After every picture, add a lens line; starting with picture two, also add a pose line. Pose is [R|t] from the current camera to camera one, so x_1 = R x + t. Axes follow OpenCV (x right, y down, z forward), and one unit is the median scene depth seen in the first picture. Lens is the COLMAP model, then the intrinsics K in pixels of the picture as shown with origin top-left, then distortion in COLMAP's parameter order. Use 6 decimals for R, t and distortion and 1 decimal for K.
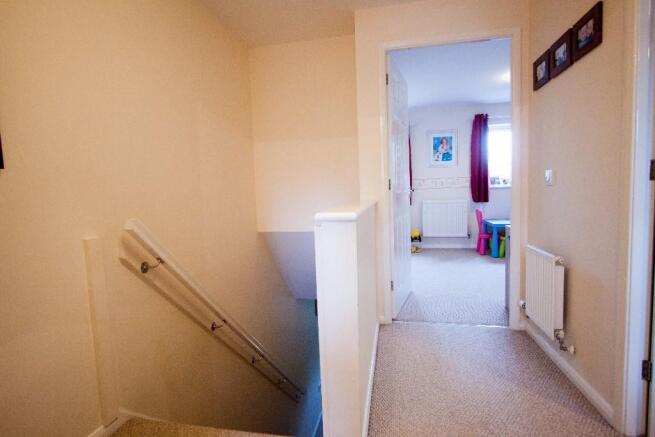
lens RADIAL K [[352.8, 0, 326.1], [0, 352.8, 219.5], [0, 0, 1]] dist [-0.002280, -0.000283]
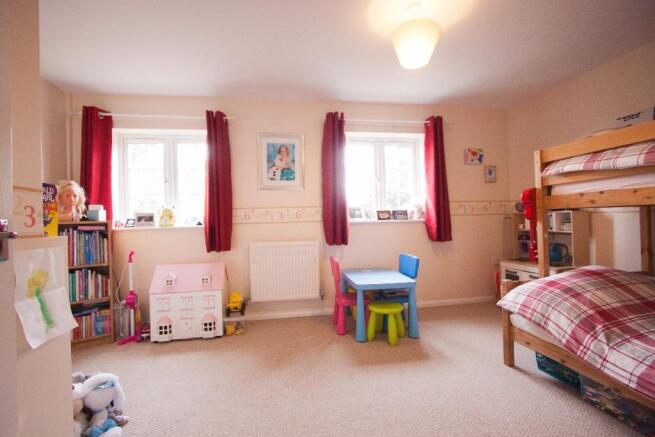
lens RADIAL K [[300.7, 0, 326.1], [0, 300.7, 217.6], [0, 0, 1]] dist [0.003609, 0.000290]
pose [[0.930366, 0.019577, 0.366110, 0.208378], [0.018405, 0.994821, -0.099965, -0.042592], [-0.366170, 0.099742, 0.925187, 0.472650]]
